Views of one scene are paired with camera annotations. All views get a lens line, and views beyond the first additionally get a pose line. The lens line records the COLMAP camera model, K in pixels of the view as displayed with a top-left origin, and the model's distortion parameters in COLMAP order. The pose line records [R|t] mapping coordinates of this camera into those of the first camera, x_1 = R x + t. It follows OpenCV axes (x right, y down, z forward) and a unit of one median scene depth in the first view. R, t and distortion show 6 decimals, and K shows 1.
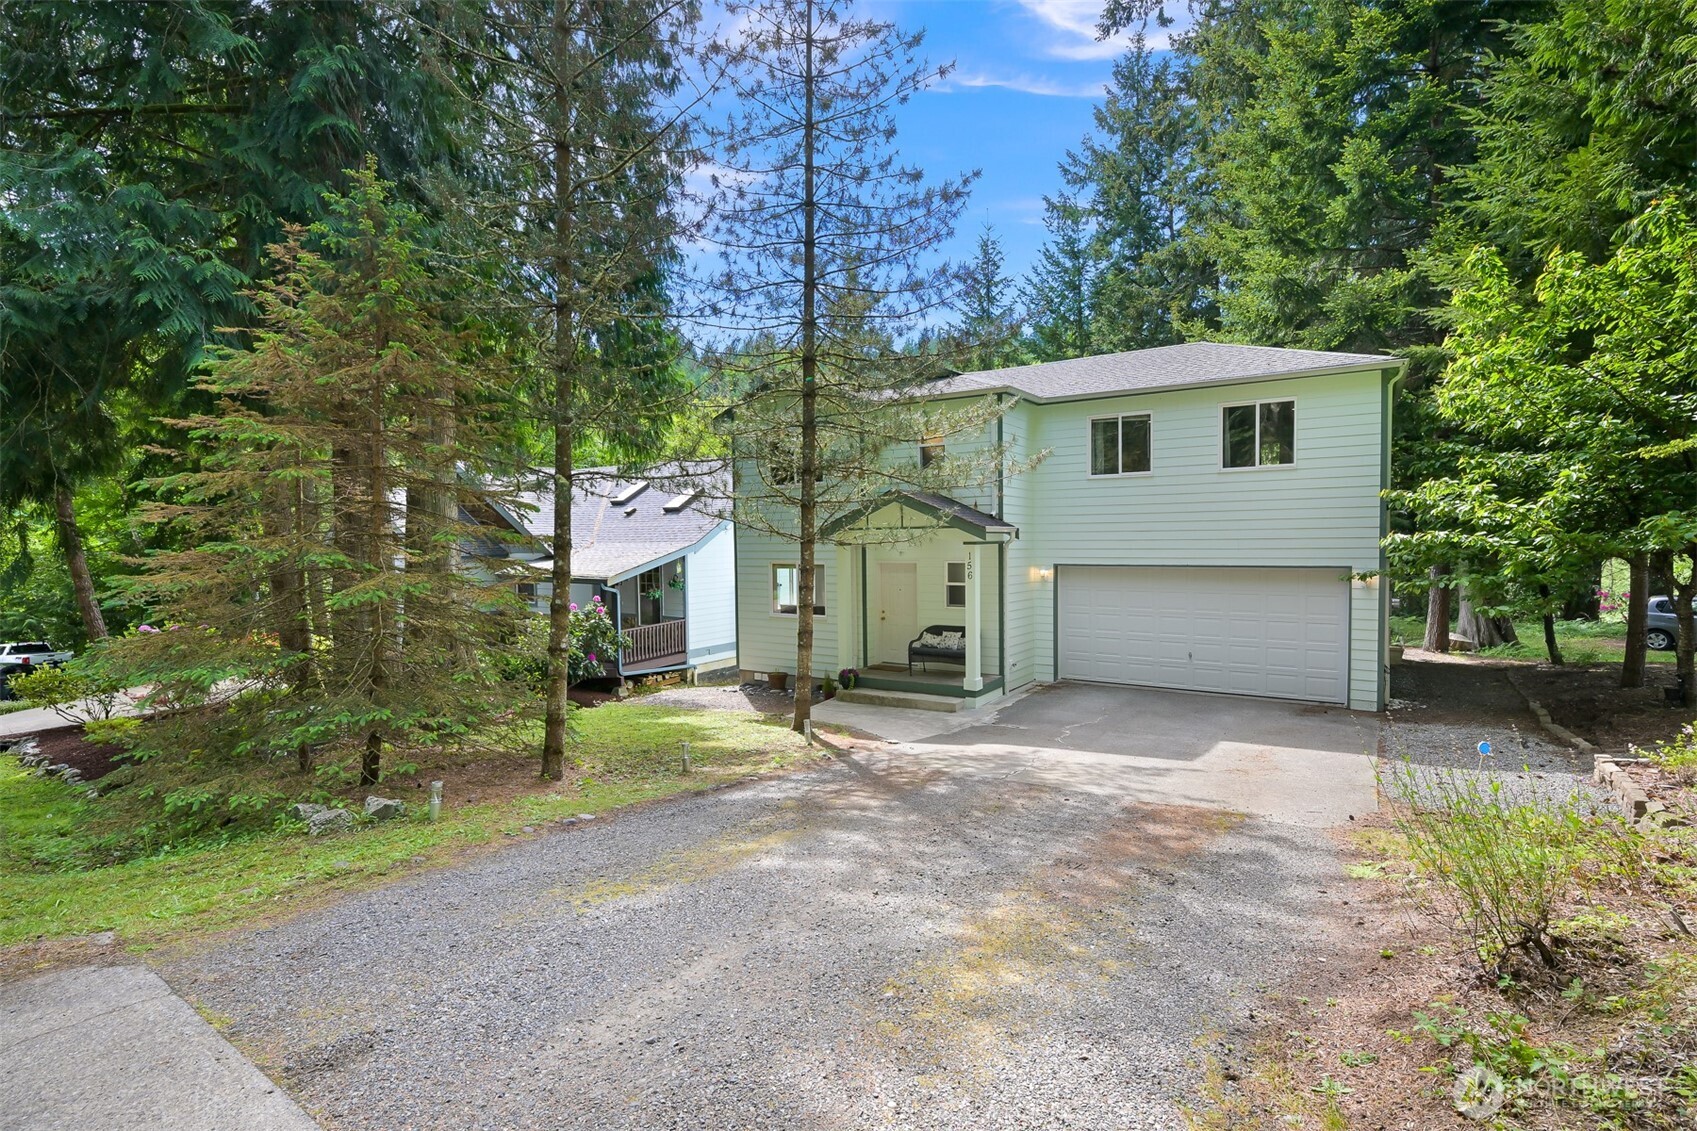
lens RADIAL K [[785.0, 0, 855.3], [0, 785.0, 564.5], [0, 0, 1]] dist [-0.003035, 0.002306]
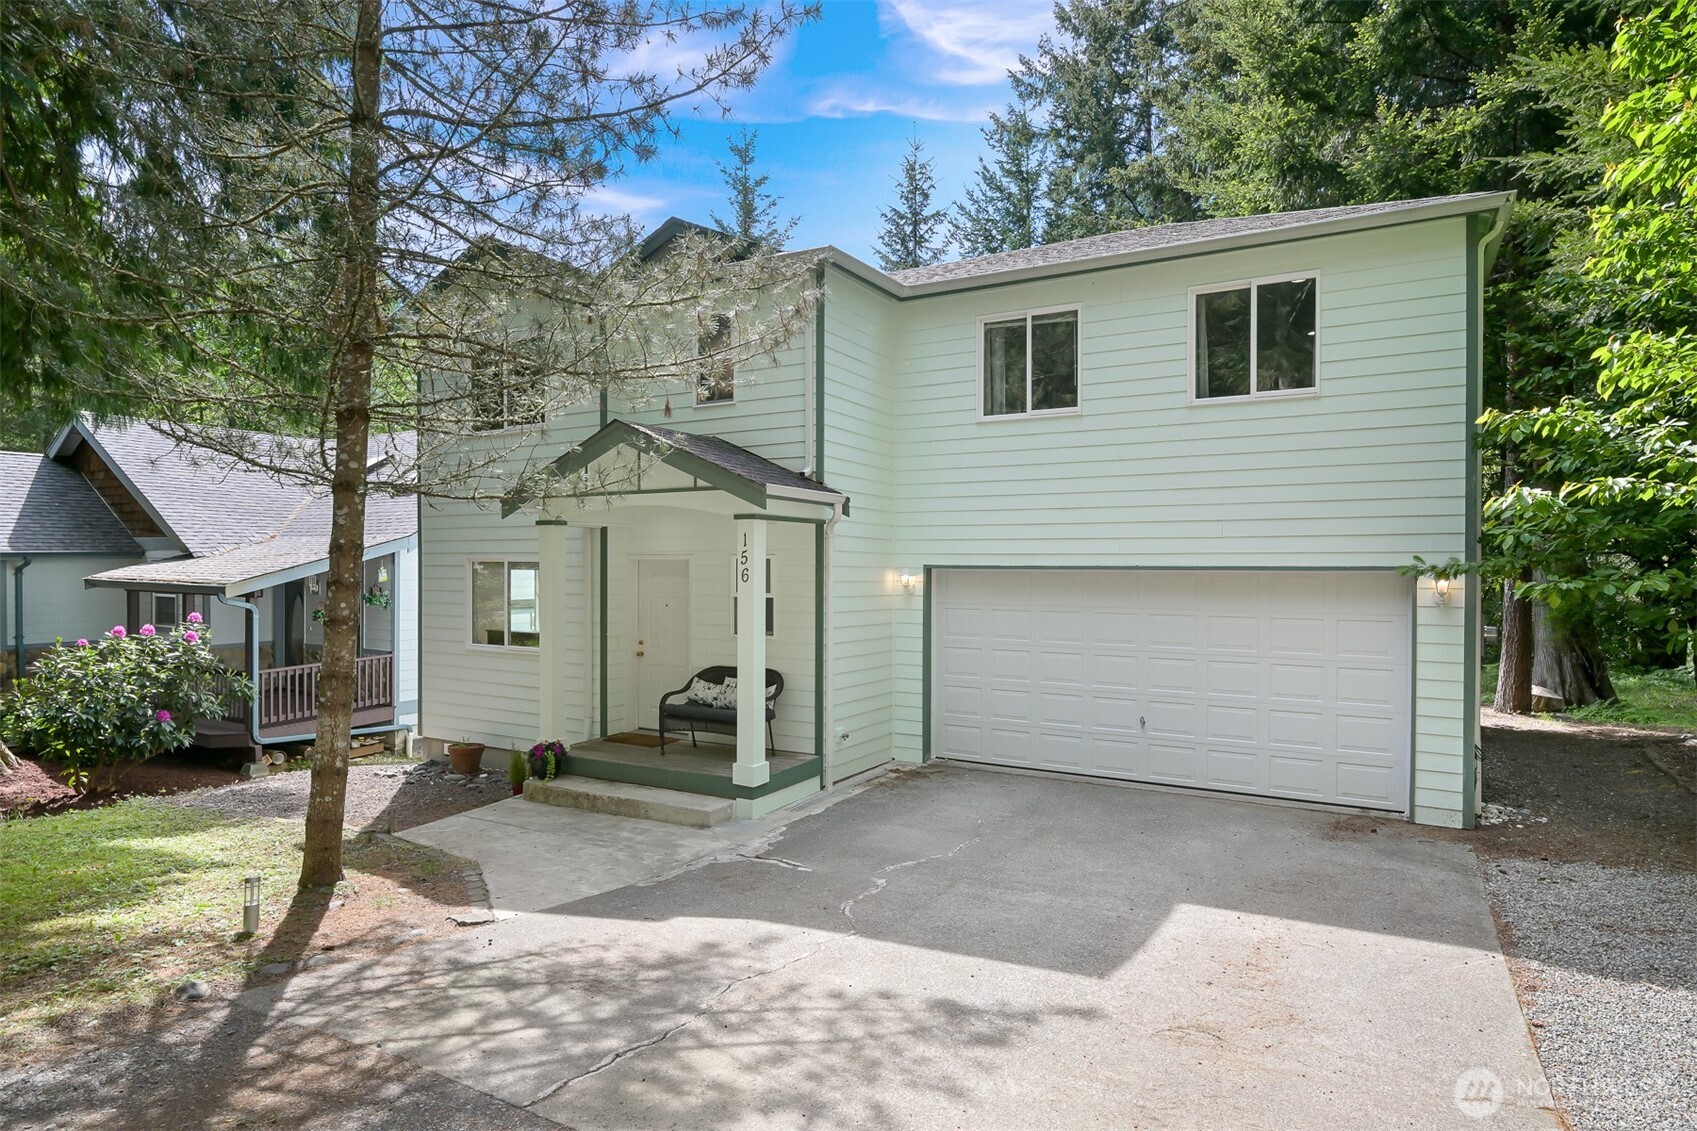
lens RADIAL K [[930.2, 0, 854.8], [0, 930.2, 567.1], [0, 0, 1]] dist [-0.001517, -0.002406]
pose [[0.997905, 0.015690, 0.062767, 0.160872], [-0.013720, 0.999403, -0.031697, 0.024657], [-0.063227, 0.030769, 0.997525, 0.305685]]
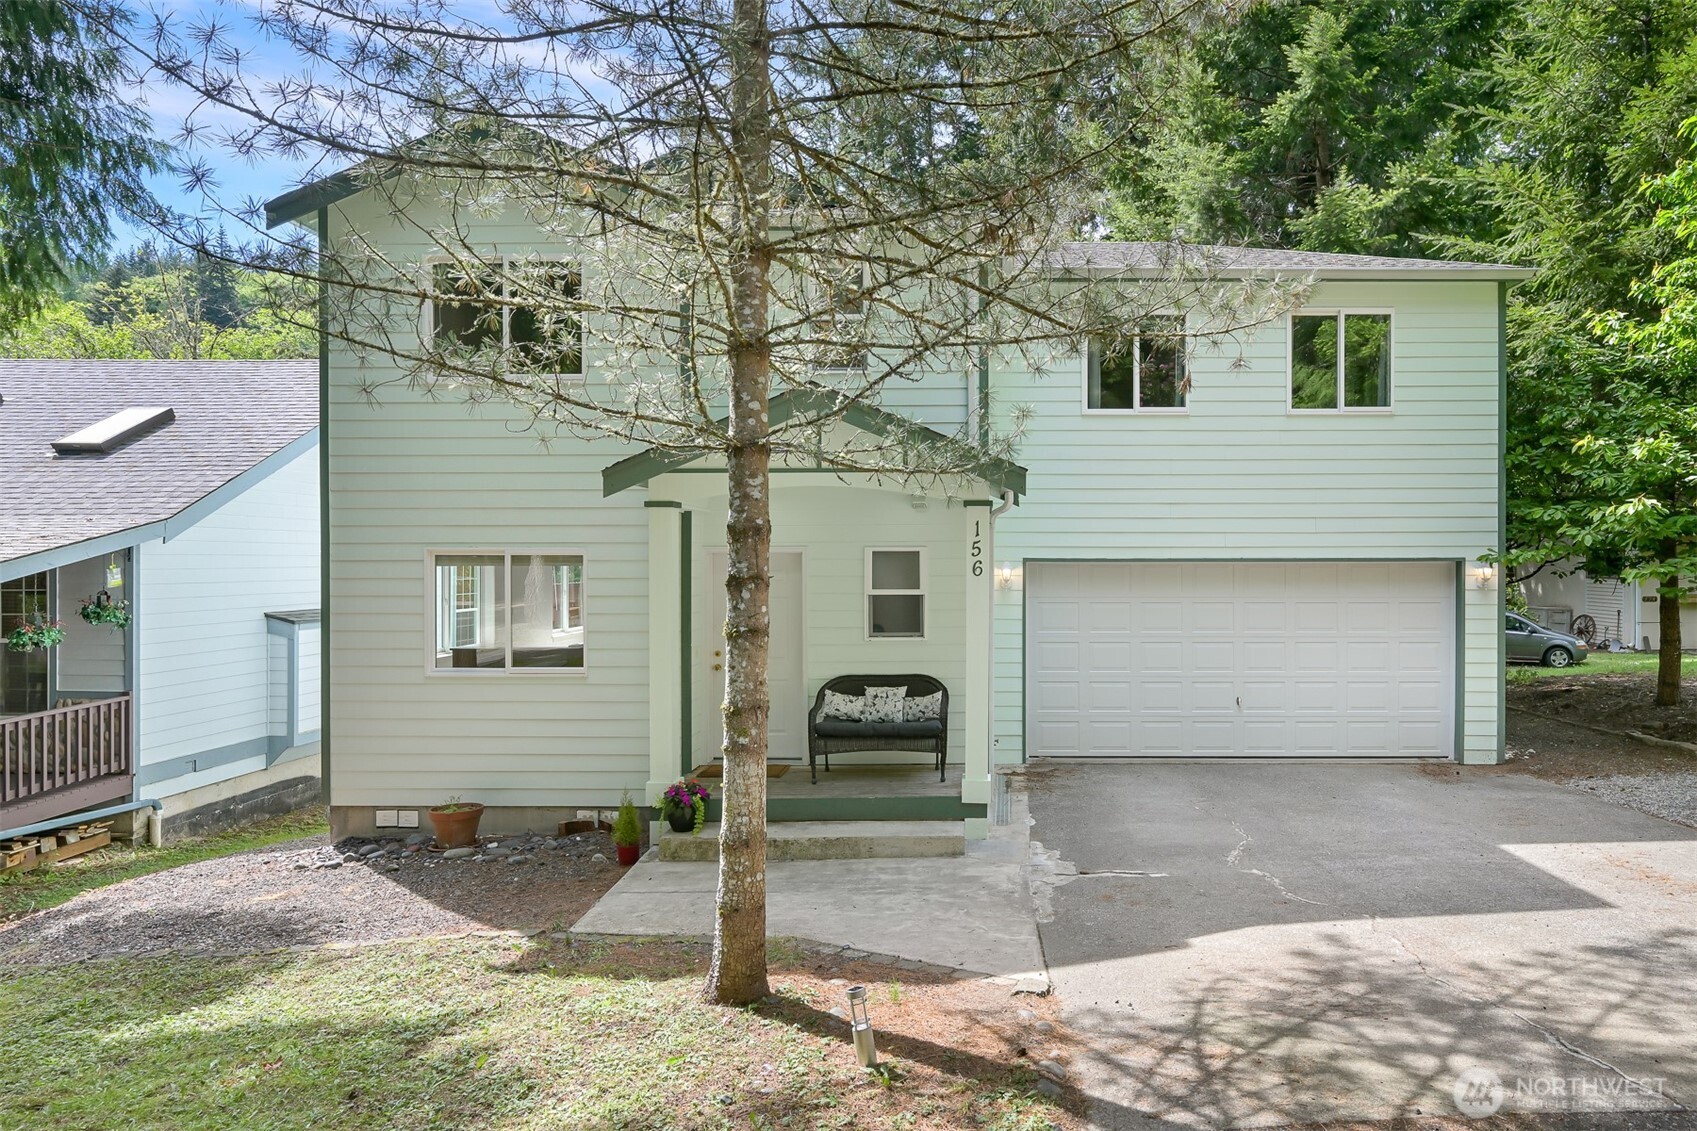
lens RADIAL K [[962.6, 0, 981.5], [0, 962.6, 559.9], [0, 0, 1]] dist [-0.005288, 0.002670]
pose [[0.838945, 0.013791, 0.544041, -0.161376], [0.008700, 0.999211, -0.038746, 0.028351], [-0.544147, 0.037239, 0.838163, 0.435203]]
